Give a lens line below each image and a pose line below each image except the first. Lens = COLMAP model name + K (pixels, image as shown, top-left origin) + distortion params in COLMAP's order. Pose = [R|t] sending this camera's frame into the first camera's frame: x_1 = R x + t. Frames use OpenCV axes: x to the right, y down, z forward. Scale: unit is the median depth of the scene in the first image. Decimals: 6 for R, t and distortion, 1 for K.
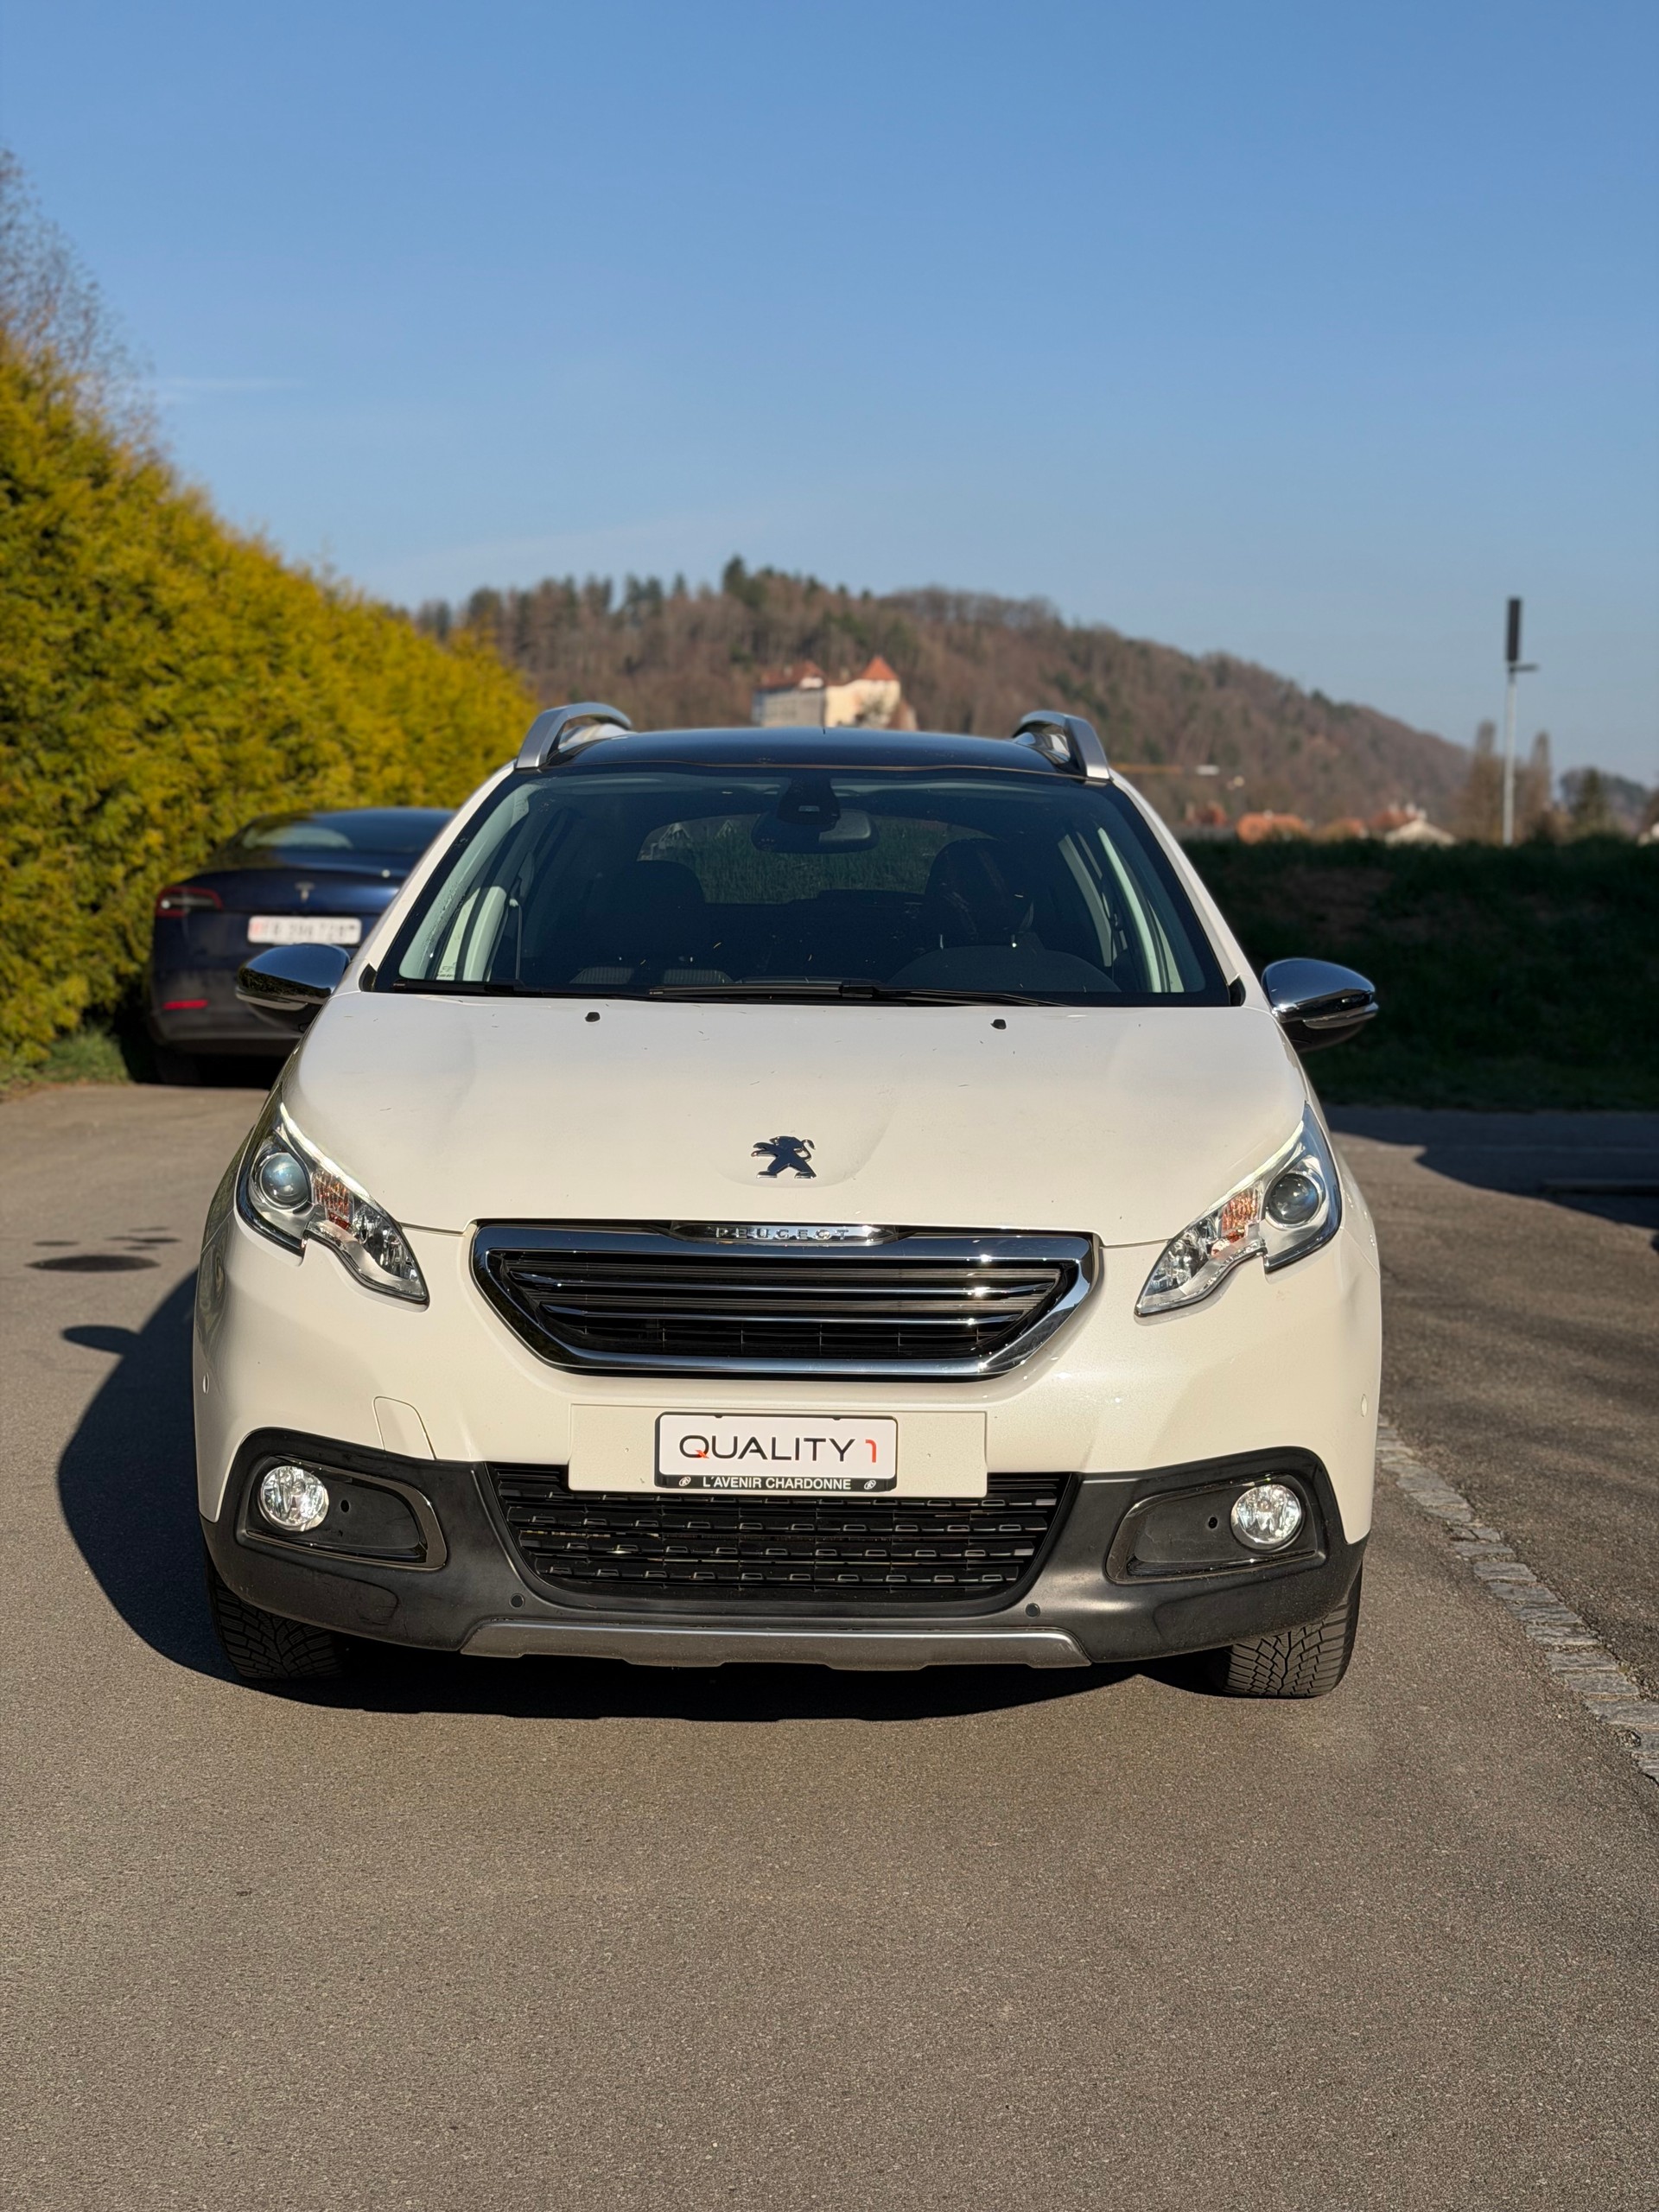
lens RADIAL K [[3069.9, 0, 827.8], [0, 3069.9, 1110.6], [0, 0, 1]] dist [0.106364, 0.000000]
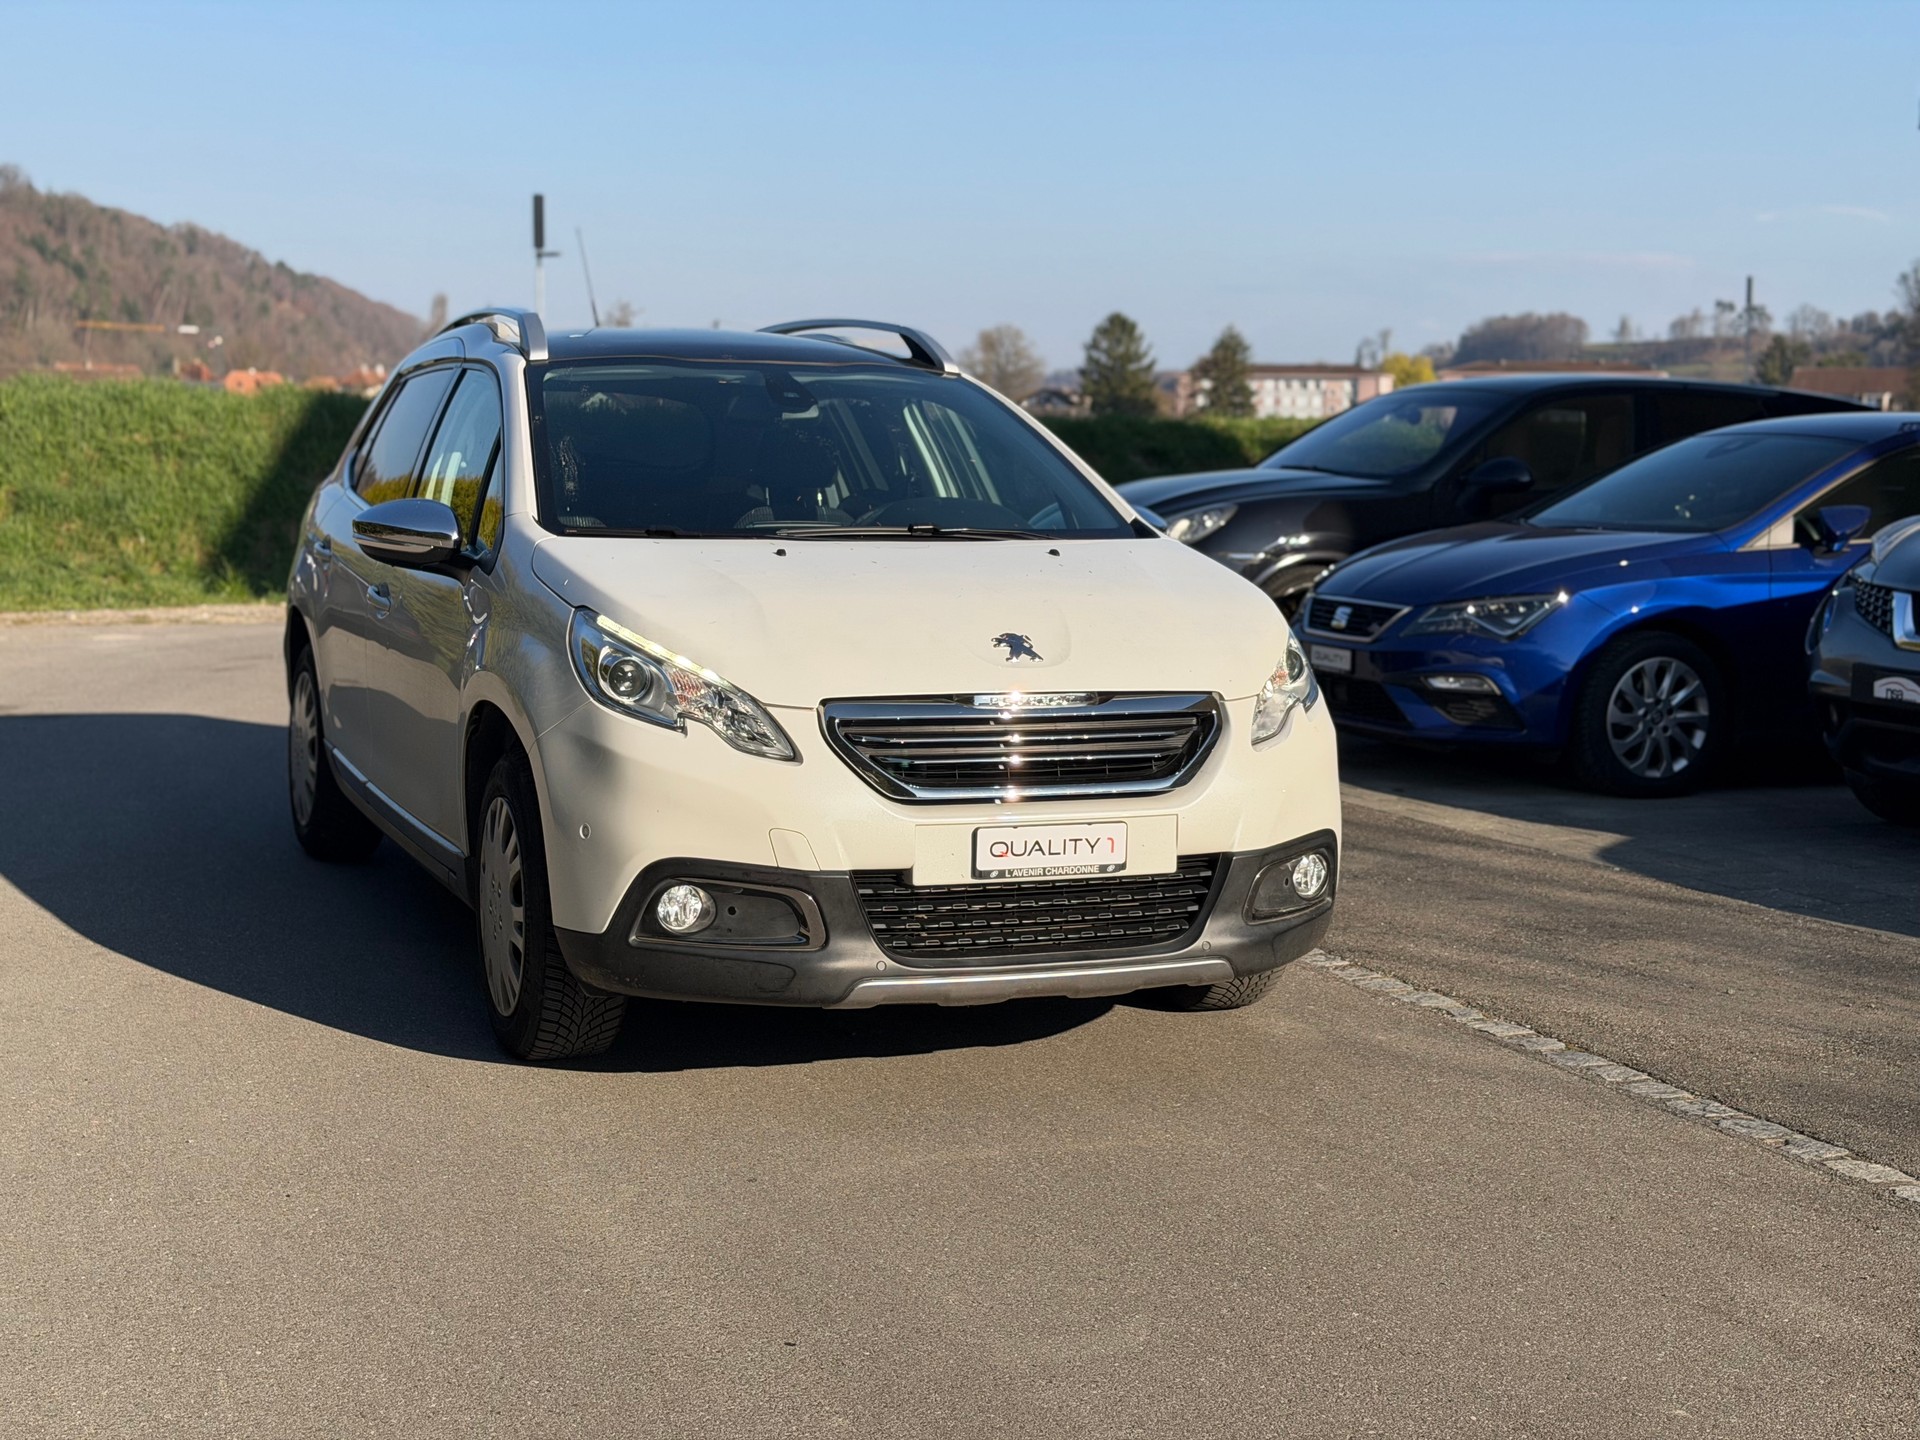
lens RADIAL K [[2664.7, 0, 939.4], [0, 2664.7, 731.1], [0, 0, 1]] dist [0.106364, 0.000000]
pose [[0.923164, -0.043632, 0.381921, -0.468346], [0.029479, 0.998647, 0.042832, -0.000074], [-0.383274, -0.028283, 0.923202, -0.118945]]
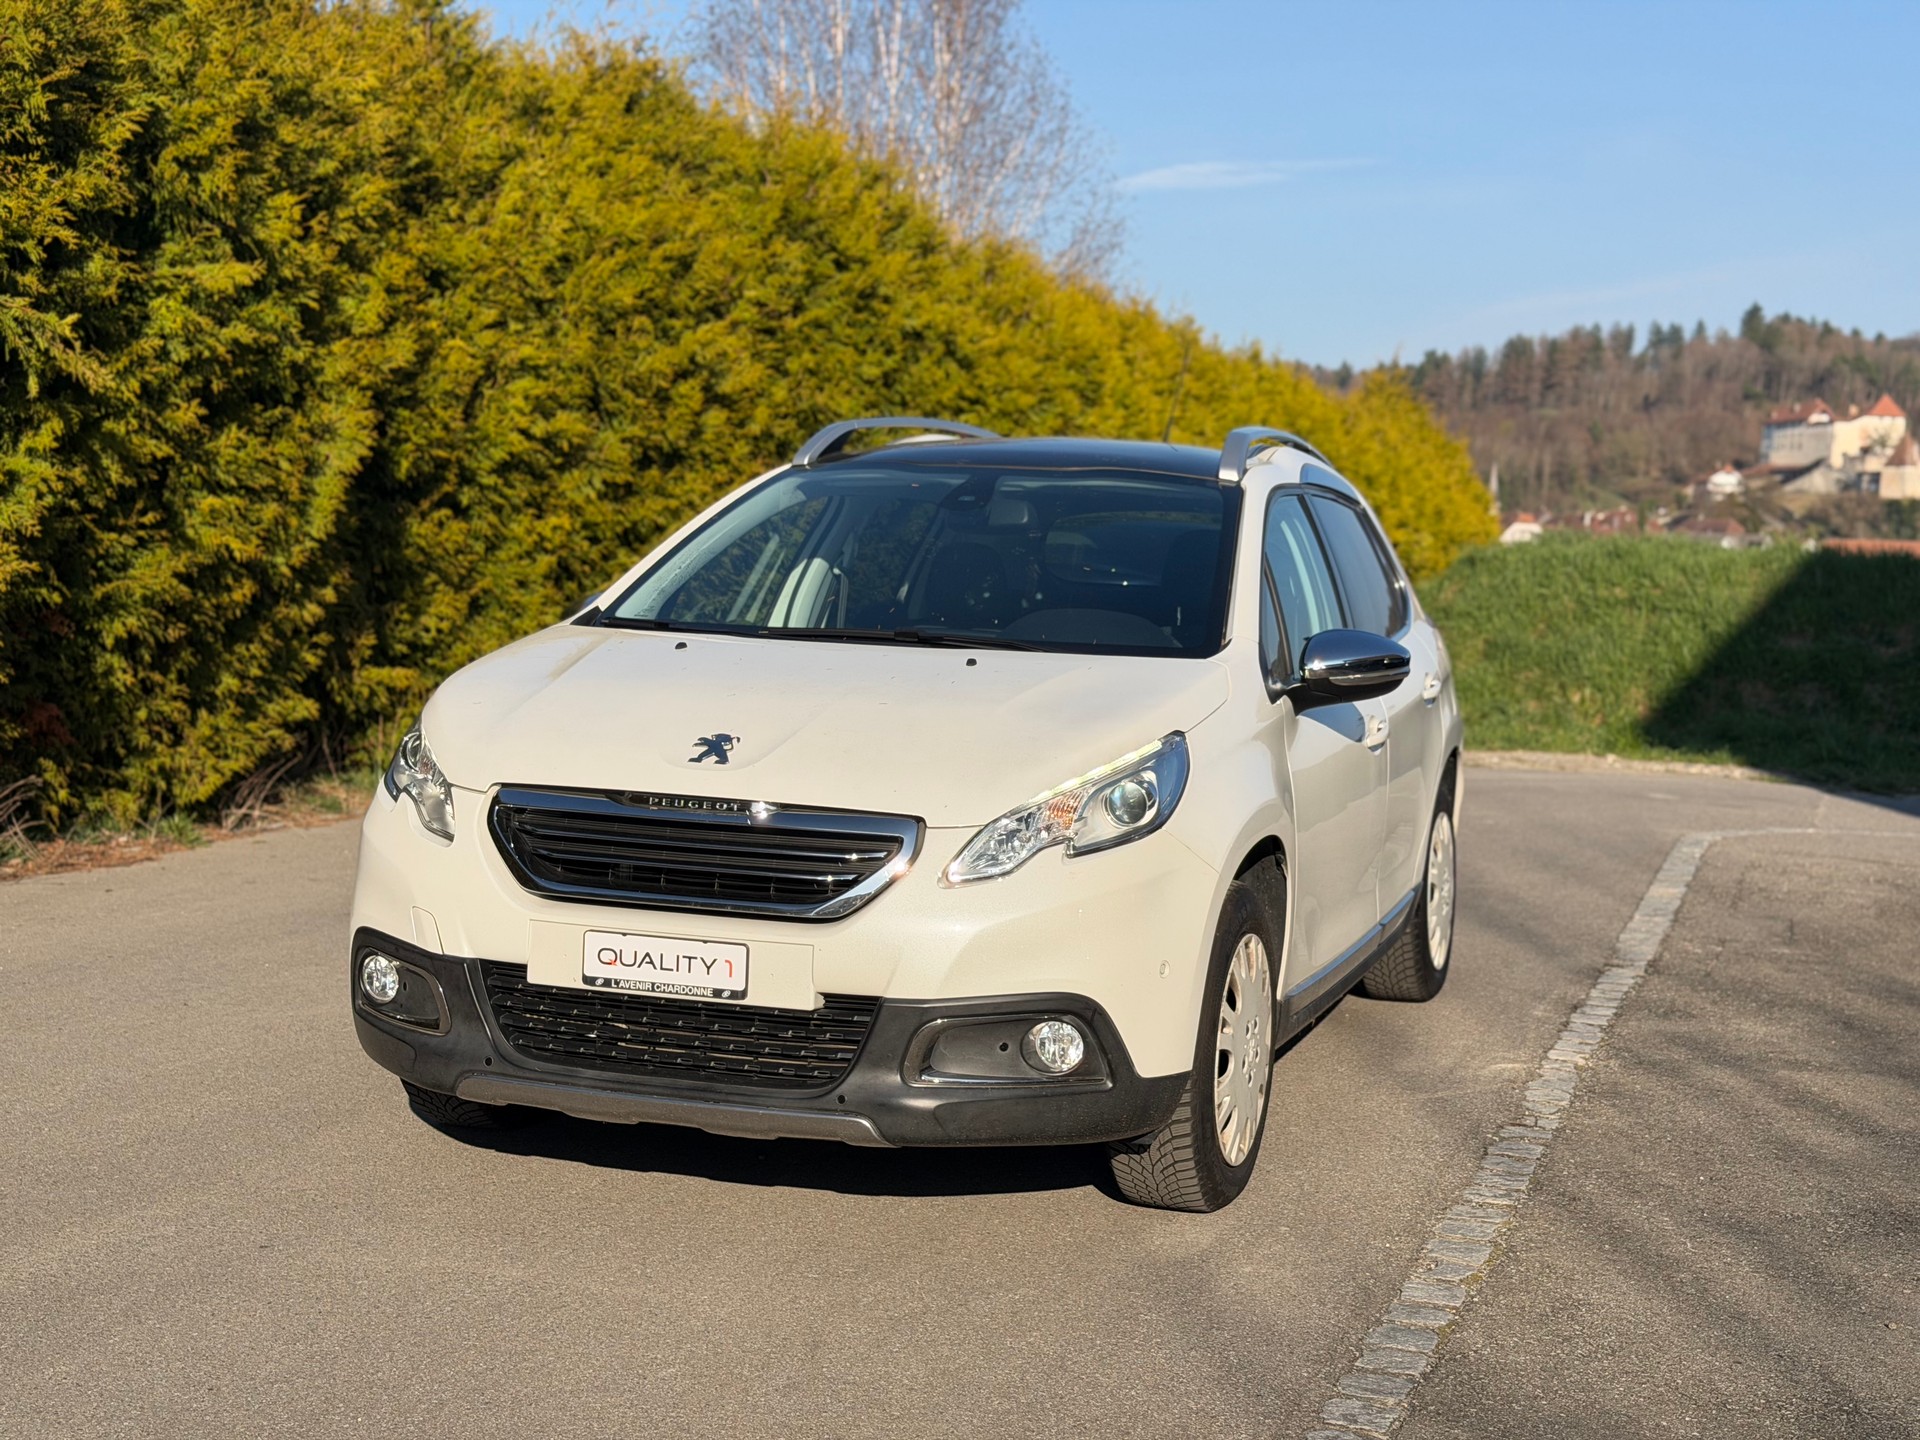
lens RADIAL K [[2664.7, 0, 957.6], [0, 2664.7, 719.3], [0, 0, 1]] dist [0.106364, 0.000000]
pose [[0.950739, 0.041104, -0.307257, 0.396097], [-0.049103, 0.998625, -0.018346, 0.016678], [0.306080, 0.032530, 0.951450, -0.062869]]
